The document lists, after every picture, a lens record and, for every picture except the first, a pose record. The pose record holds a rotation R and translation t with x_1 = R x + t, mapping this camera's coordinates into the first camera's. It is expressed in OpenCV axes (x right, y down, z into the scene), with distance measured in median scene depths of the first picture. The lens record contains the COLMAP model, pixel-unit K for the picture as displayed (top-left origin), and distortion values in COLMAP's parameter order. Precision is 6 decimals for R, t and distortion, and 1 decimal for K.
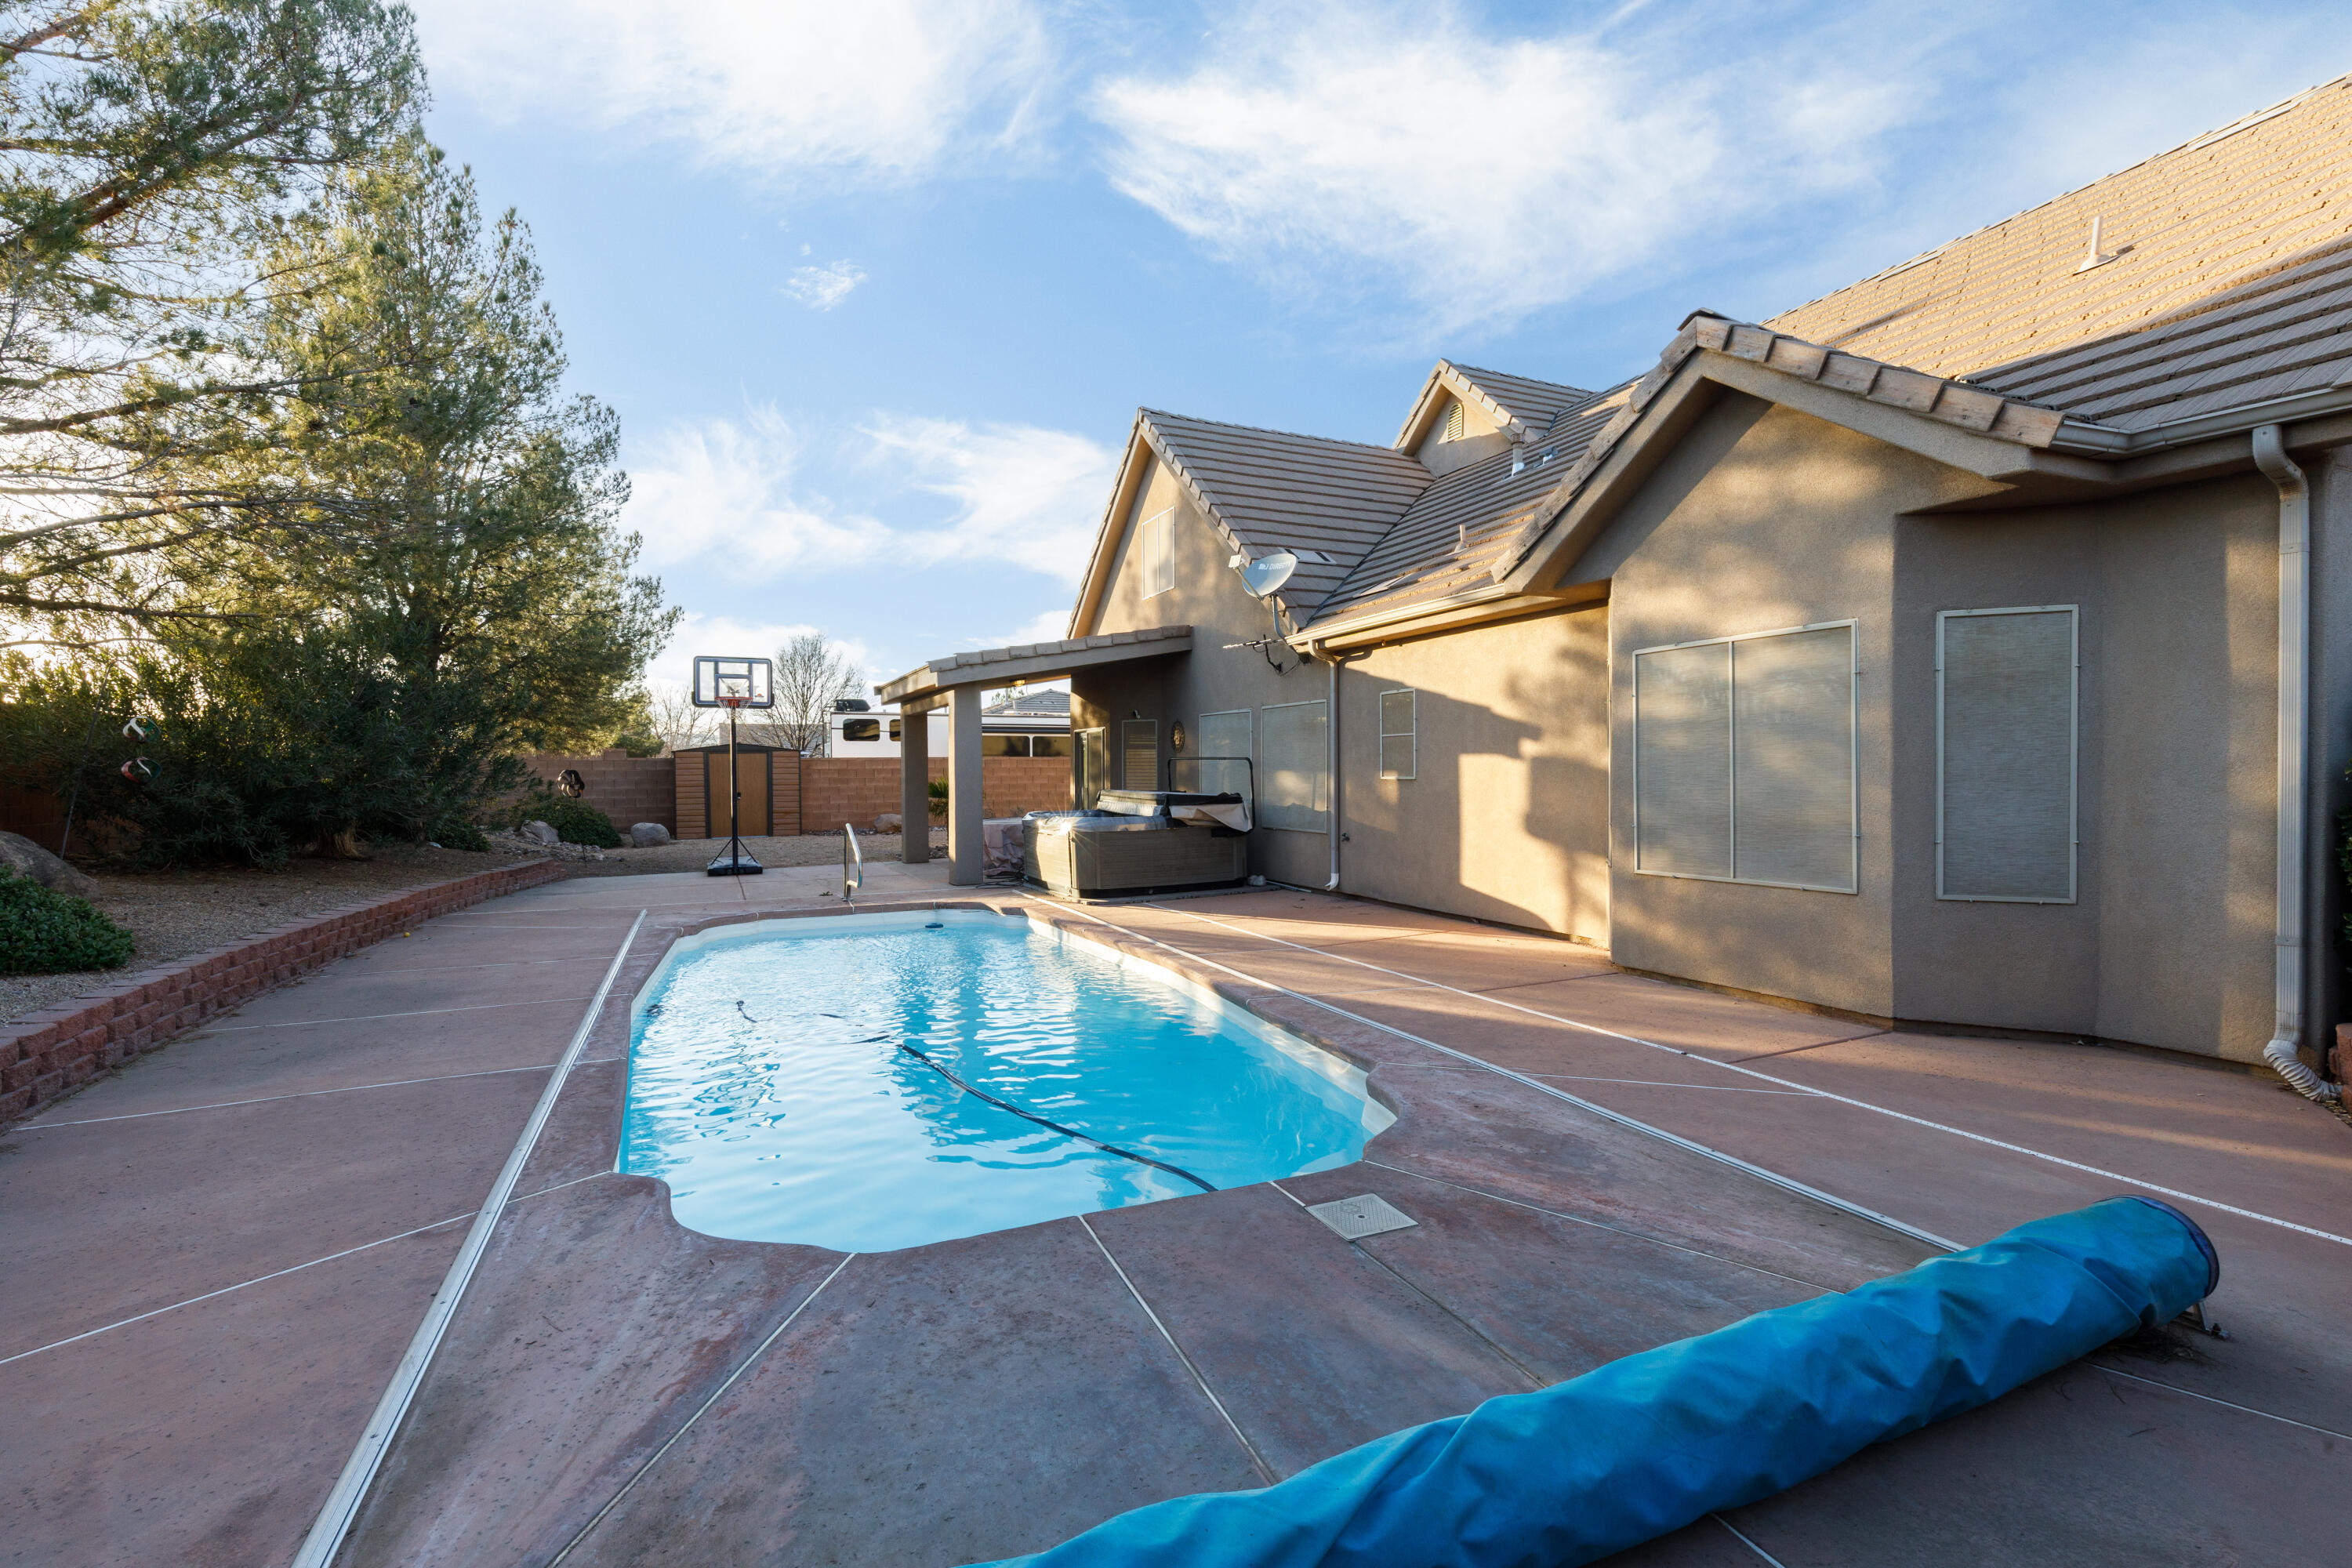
lens RADIAL K [[1024.6, 0, 1163.1], [0, 1024.6, 782.8], [0, 0, 1]] dist [-0.000358, 0.000066]
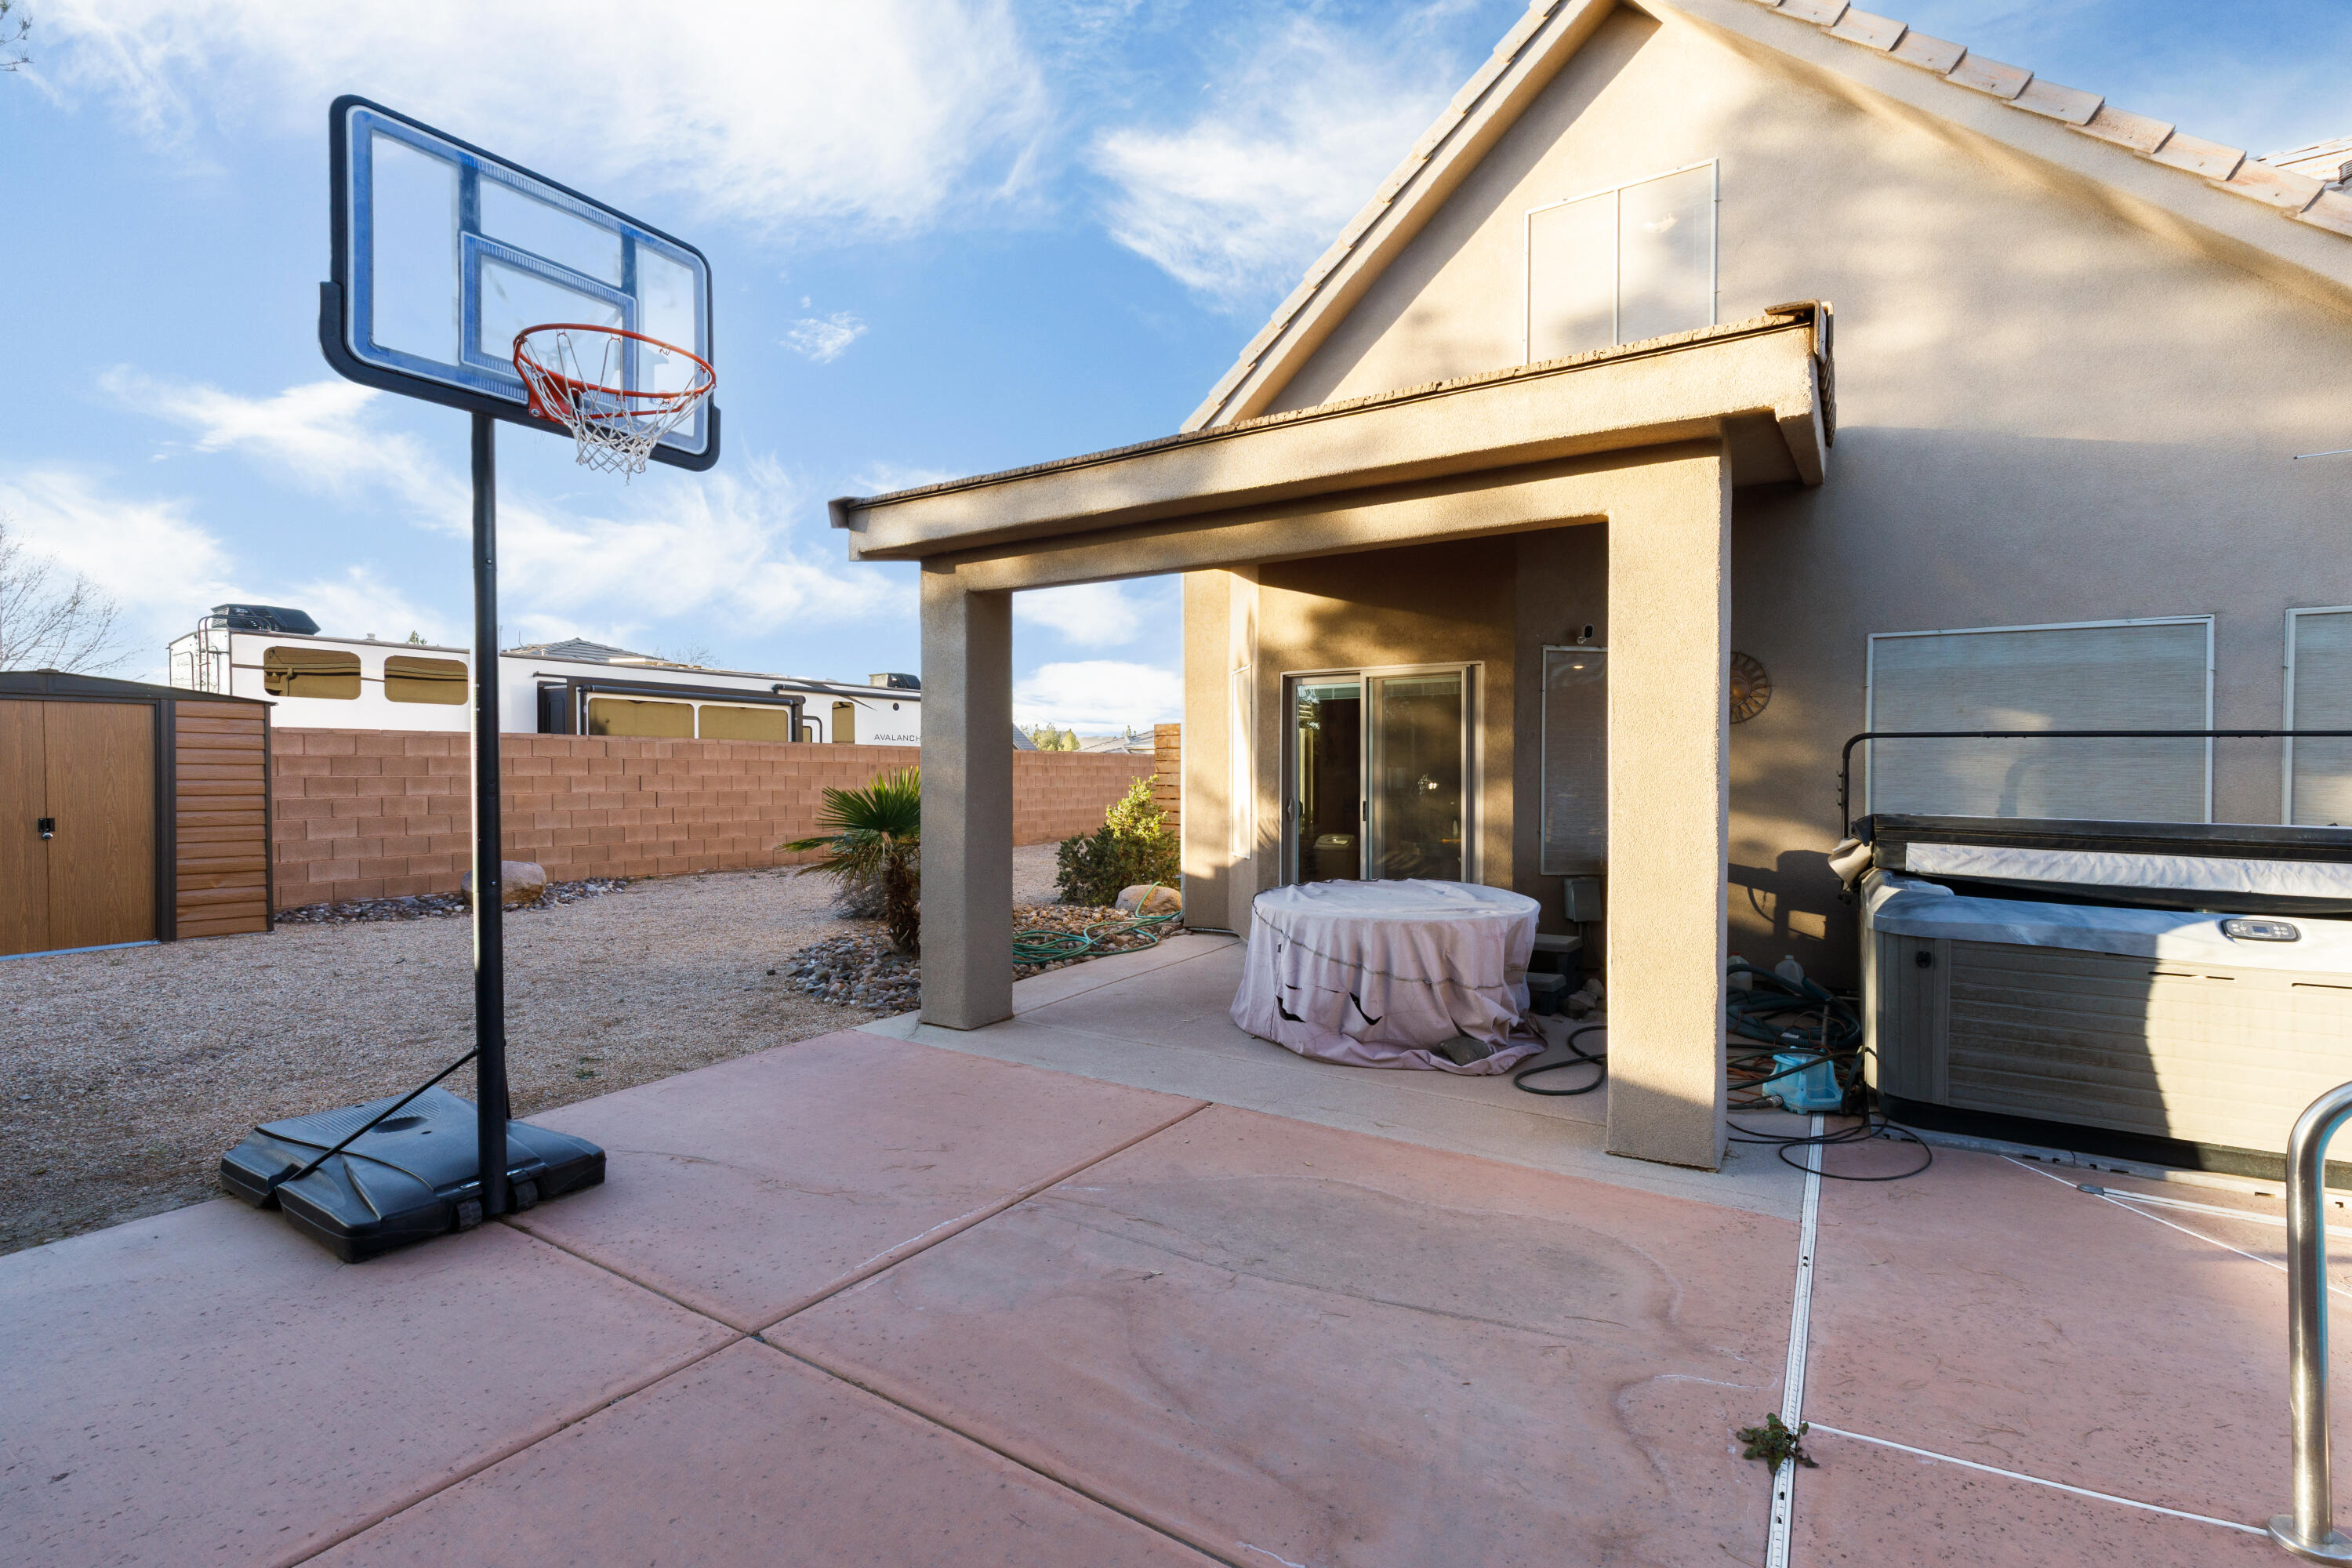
lens RADIAL K [[1024.6, 0, 1192.8], [0, 1024.6, 791.6], [0, 0, 1]] dist [-0.000358, 0.000066]
pose [[0.826442, 0.004564, 0.563003, -0.433355], [-0.005283, 0.999986, -0.000351, -0.000954], [-0.562997, -0.002684, 0.826455, 0.766635]]
